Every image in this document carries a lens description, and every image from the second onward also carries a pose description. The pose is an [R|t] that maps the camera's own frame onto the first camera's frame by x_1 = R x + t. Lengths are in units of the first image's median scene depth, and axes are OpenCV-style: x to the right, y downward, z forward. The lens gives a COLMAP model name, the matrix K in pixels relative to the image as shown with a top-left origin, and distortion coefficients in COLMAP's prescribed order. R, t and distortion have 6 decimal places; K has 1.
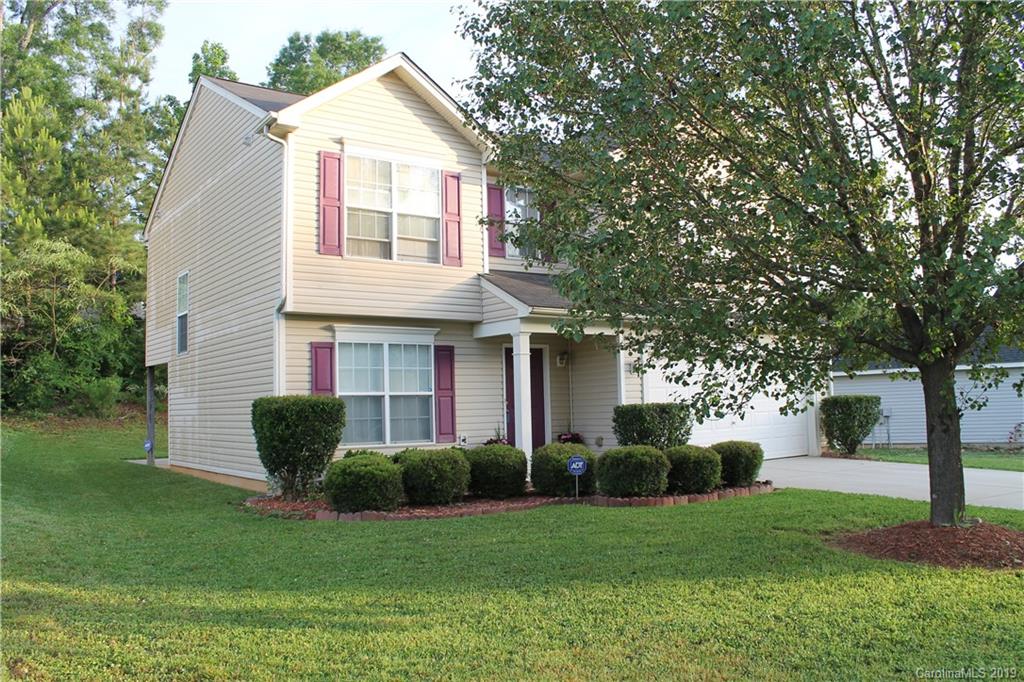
lens RADIAL K [[861.7, 0, 506.3], [0, 861.7, 339.8], [0, 0, 1]] dist [-0.158436, 0.121284]
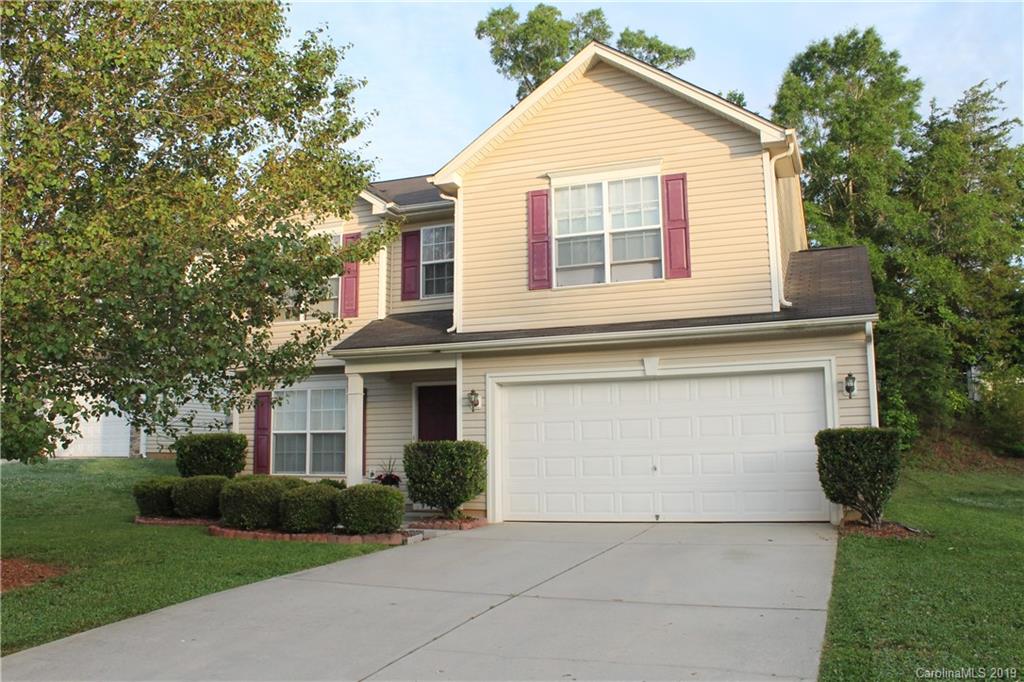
lens RADIAL K [[861.7, 0, 506.3], [0, 861.7, 339.8], [0, 0, 1]] dist [-0.158436, 0.121284]
pose [[0.534928, -0.071359, -0.841879, 1.019582], [0.080079, 0.996223, -0.033560, -0.003698], [0.841094, -0.049465, 0.538622, 0.589398]]
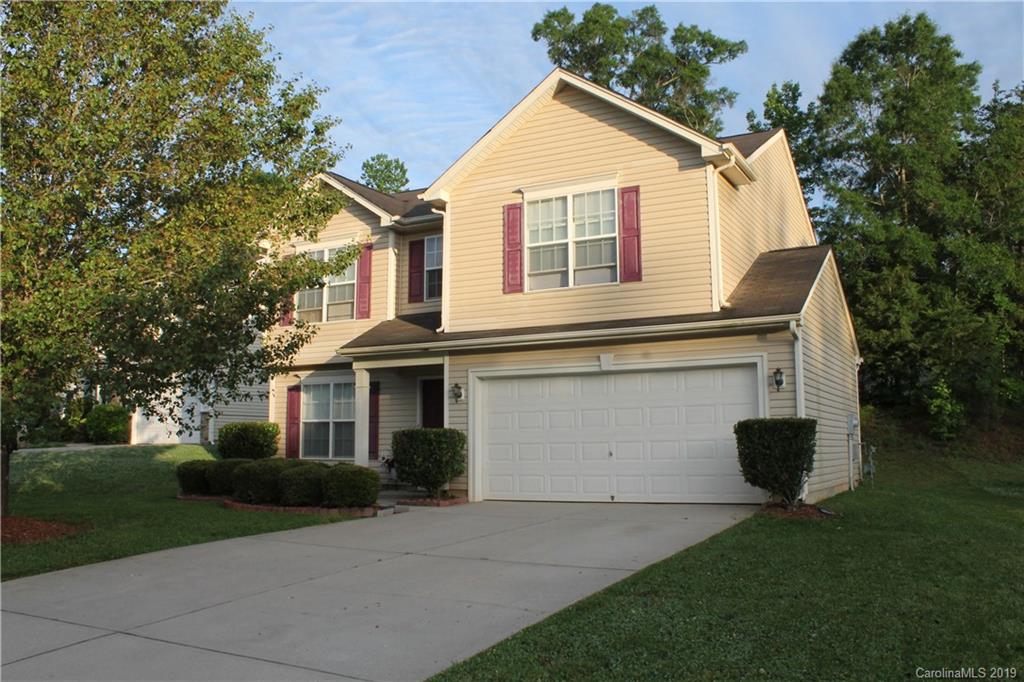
lens RADIAL K [[861.7, 0, 506.3], [0, 861.7, 339.8], [0, 0, 1]] dist [-0.158436, 0.121284]
pose [[0.430341, -0.065184, -0.900310, 1.195439], [0.086830, 0.995753, -0.030590, 0.000871], [0.898480, -0.065009, 0.434174, 0.664687]]
